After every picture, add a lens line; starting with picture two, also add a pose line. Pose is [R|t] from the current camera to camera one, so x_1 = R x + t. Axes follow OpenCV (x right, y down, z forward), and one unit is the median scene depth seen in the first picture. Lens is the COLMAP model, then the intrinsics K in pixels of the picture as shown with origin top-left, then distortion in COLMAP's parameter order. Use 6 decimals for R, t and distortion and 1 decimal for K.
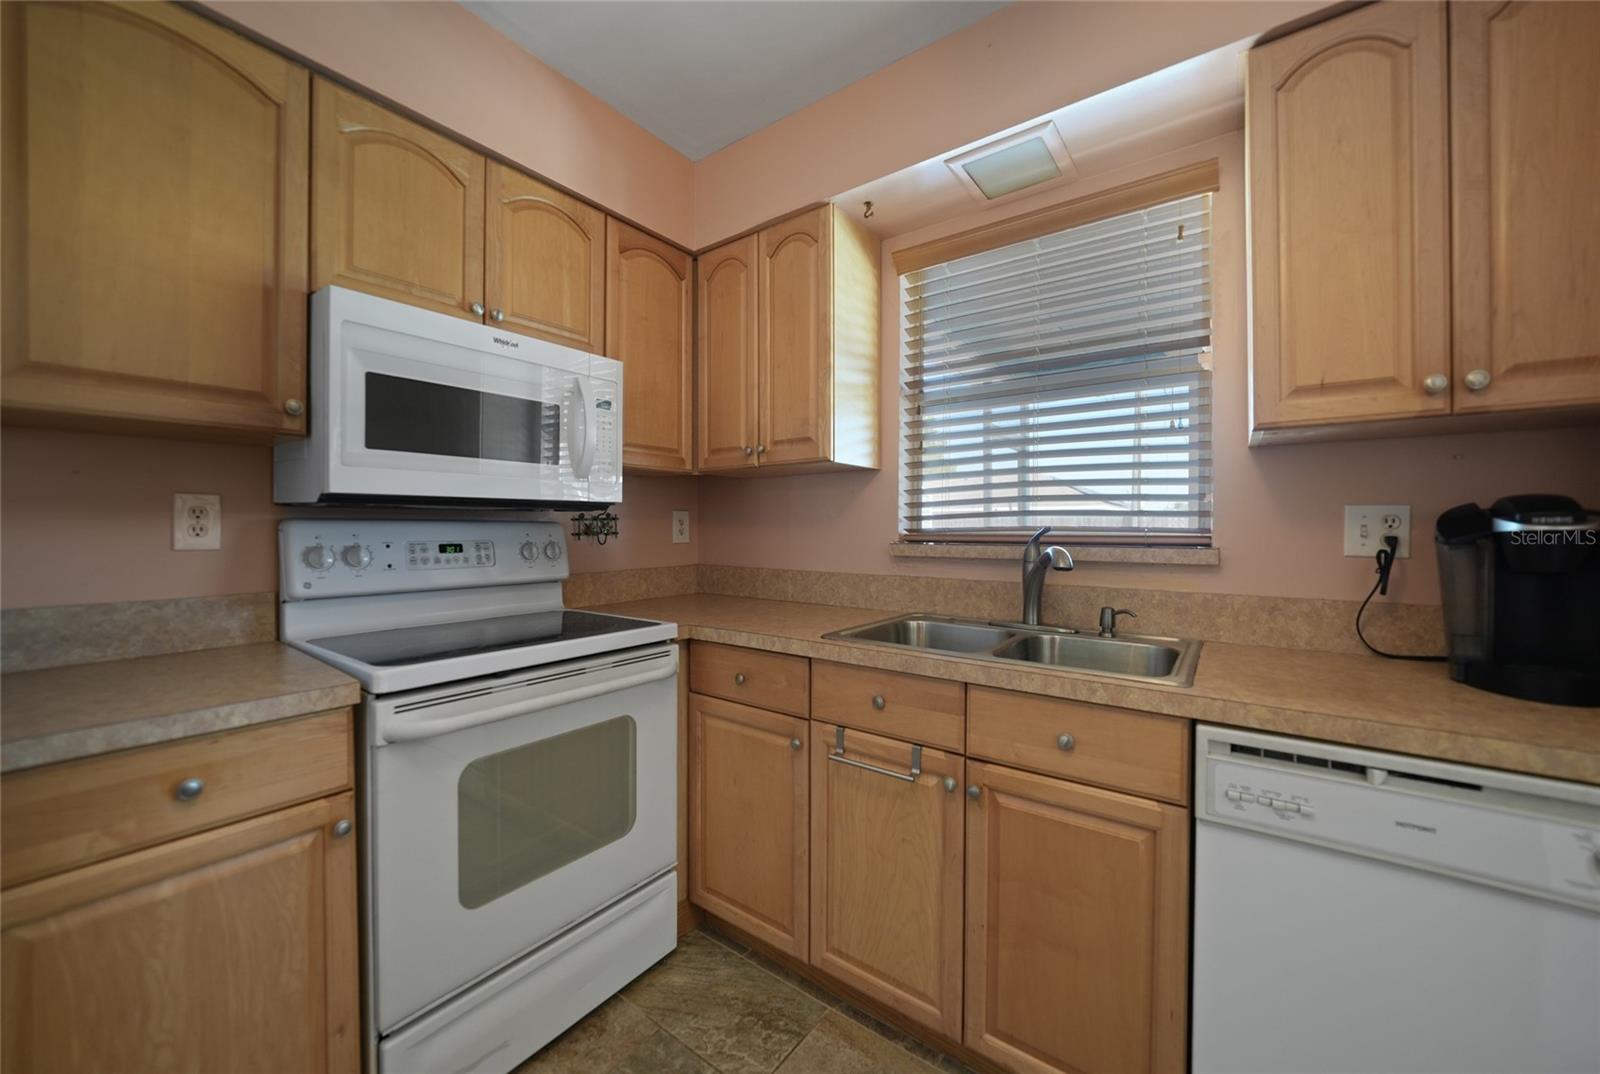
lens RADIAL K [[635.7, 0, 814.3], [0, 635.7, 538.7], [0, 0, 1]] dist [-0.029218, 0.006320]
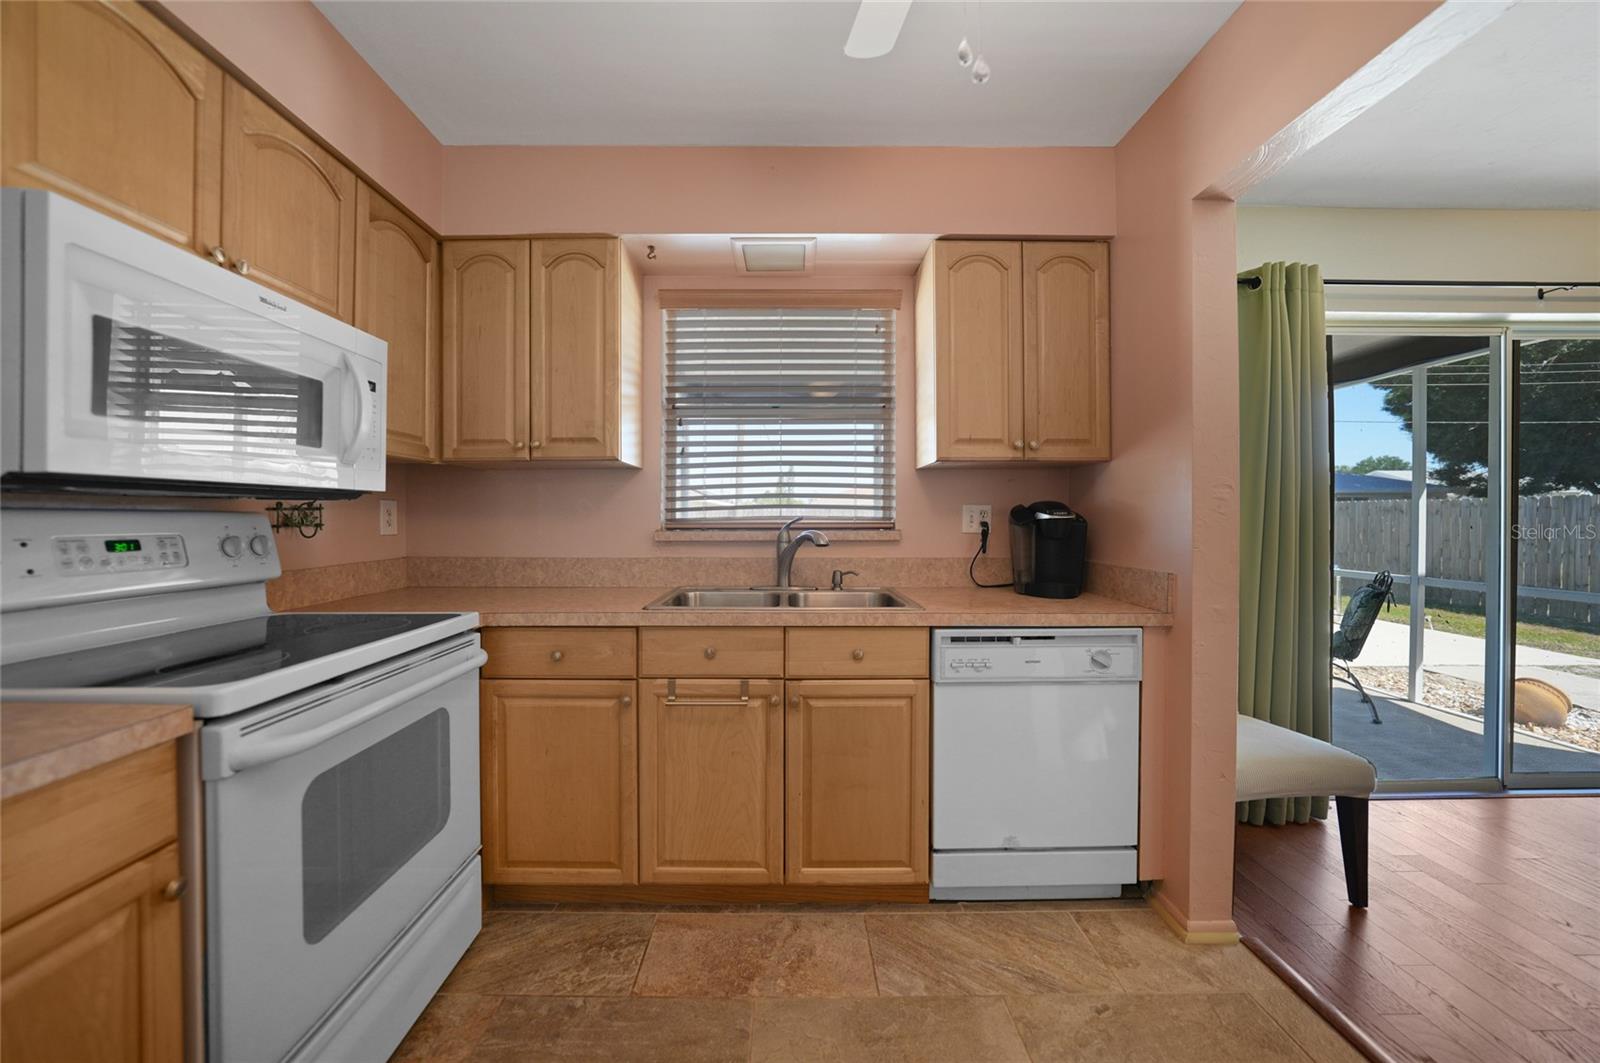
lens RADIAL K [[566.1, 0, 800.0], [0, 566.1, 531.5], [0, 0, 1]] dist [-0.029173, 0.007091]
pose [[0.815301, -0.015894, 0.578820, -0.318958], [0.011930, 0.999872, 0.010651, 0.000593], [-0.578915, -0.001778, 0.815386, -0.035276]]
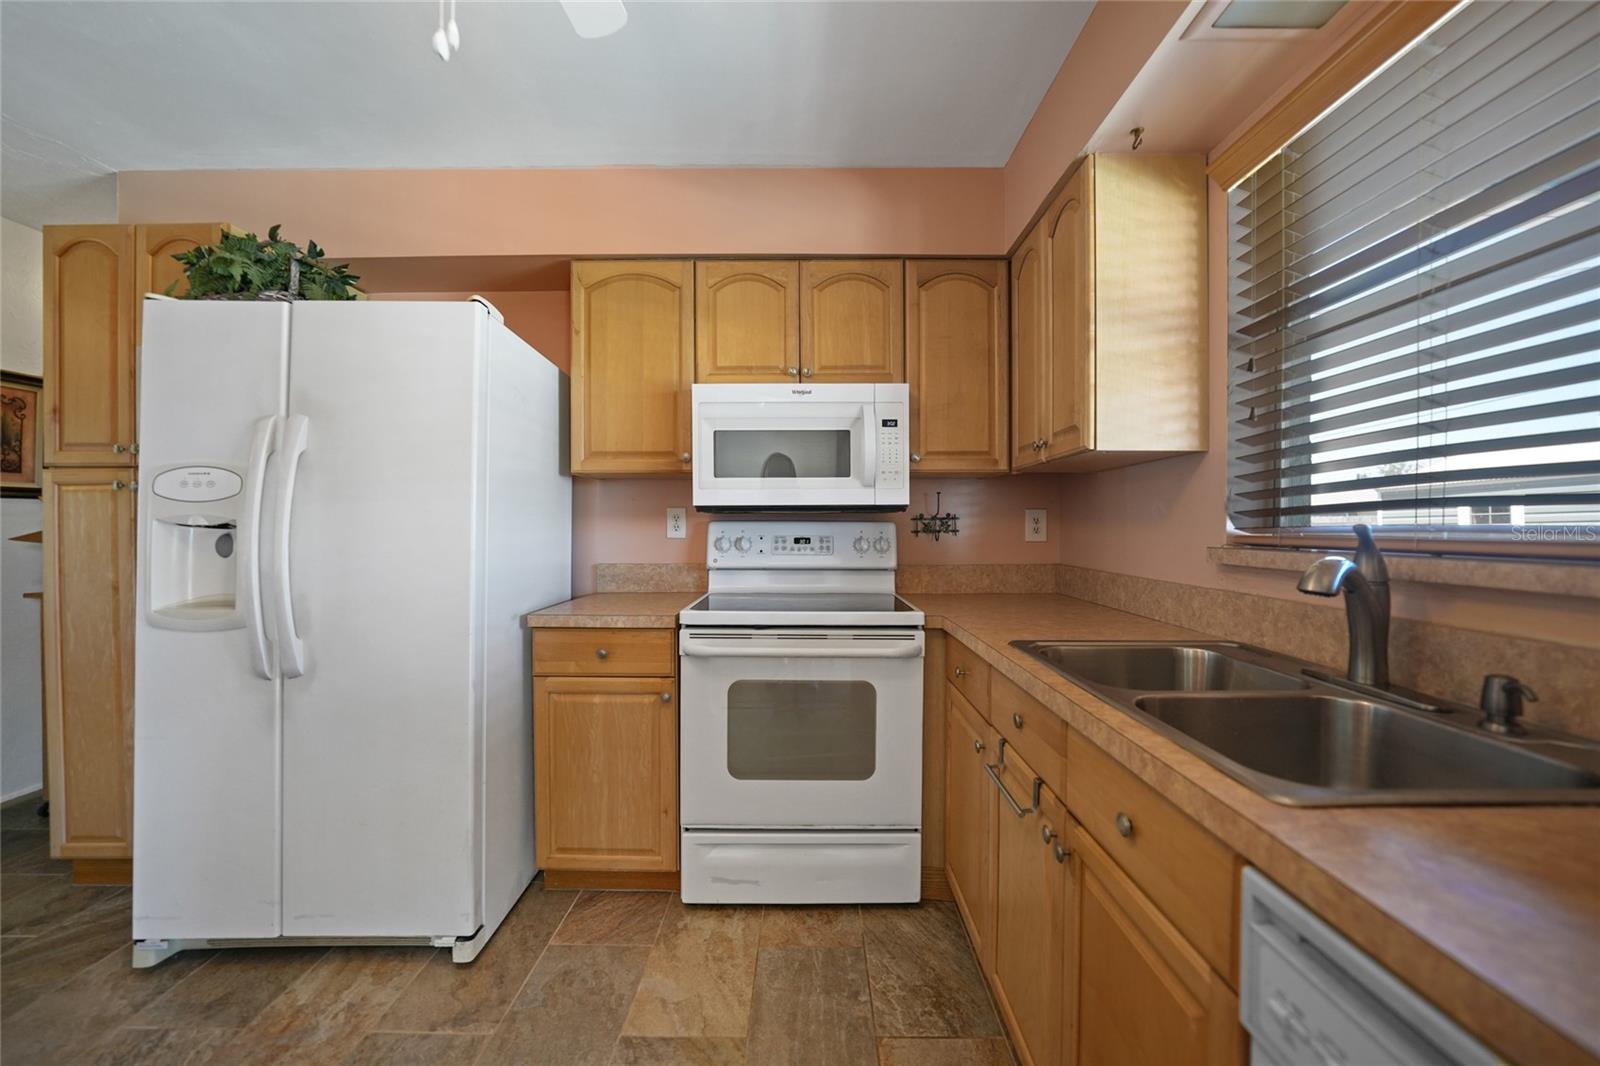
lens RADIAL K [[553.6, 0, 715.9], [0, 553.6, 539.4], [0, 0, 1]] dist [-0.020941, -0.000029]
pose [[0.551317, 0.019735, -0.834063, 0.391185], [-0.014107, 0.999798, 0.014332, -0.003126], [0.834177, 0.003865, 0.551484, 0.164648]]
